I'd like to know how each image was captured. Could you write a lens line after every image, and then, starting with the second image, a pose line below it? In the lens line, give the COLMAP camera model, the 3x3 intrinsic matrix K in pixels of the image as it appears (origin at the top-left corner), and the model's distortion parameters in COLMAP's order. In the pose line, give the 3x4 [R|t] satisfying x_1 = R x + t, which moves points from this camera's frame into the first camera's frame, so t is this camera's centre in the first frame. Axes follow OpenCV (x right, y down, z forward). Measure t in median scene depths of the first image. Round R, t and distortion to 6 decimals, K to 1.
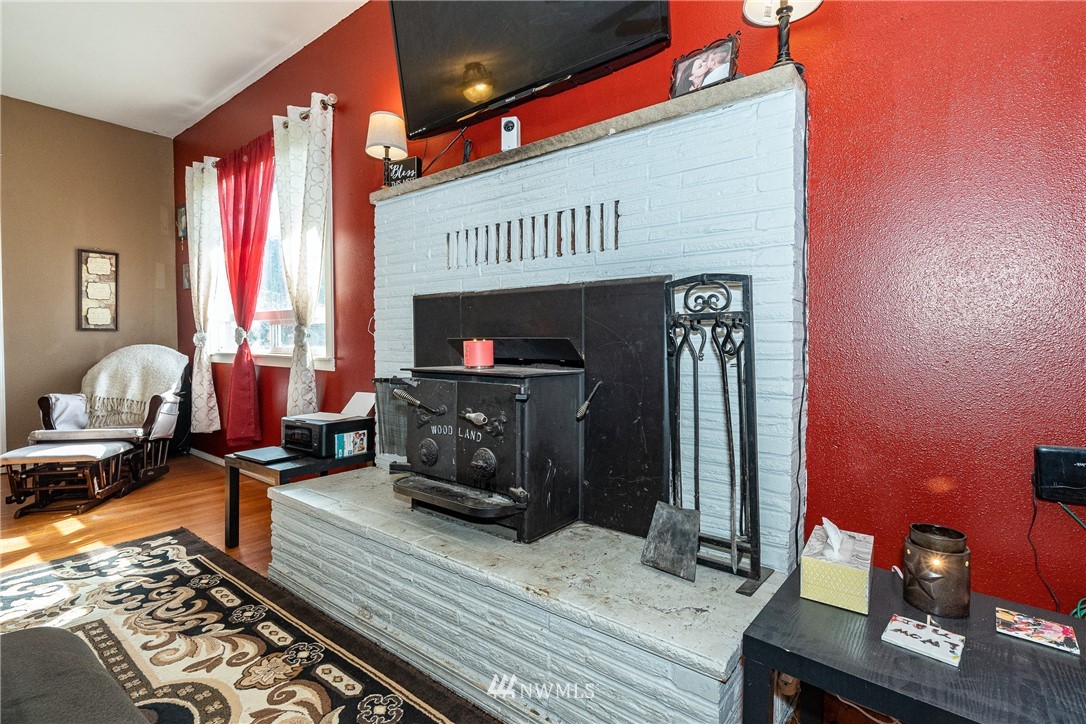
lens RADIAL K [[508.6, 0, 552.8], [0, 508.6, 359.8], [0, 0, 1]] dist [-0.003078, 0.000489]
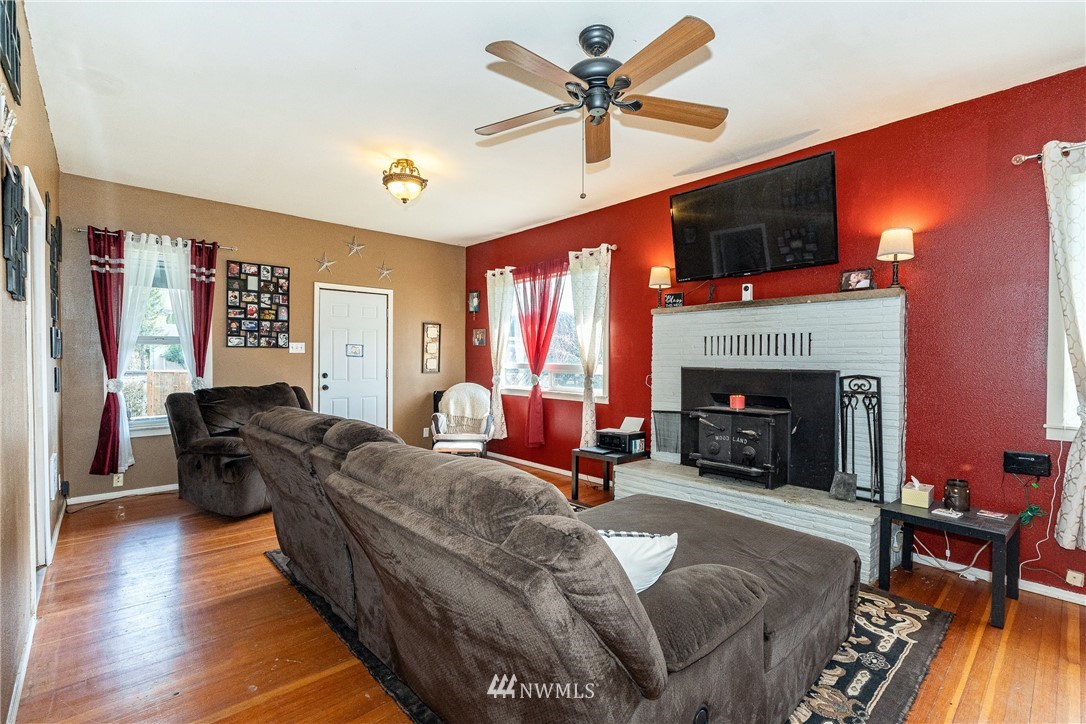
lens RADIAL K [[561.1, 0, 544.7], [0, 561.1, 363.6], [0, 0, 1]] dist [0.015466, 0.000040]
pose [[0.992766, 0.014278, -0.119214, -0.706357], [-0.016974, 0.999622, -0.021631, -0.115516], [0.118860, 0.023498, 0.992633, -1.496173]]
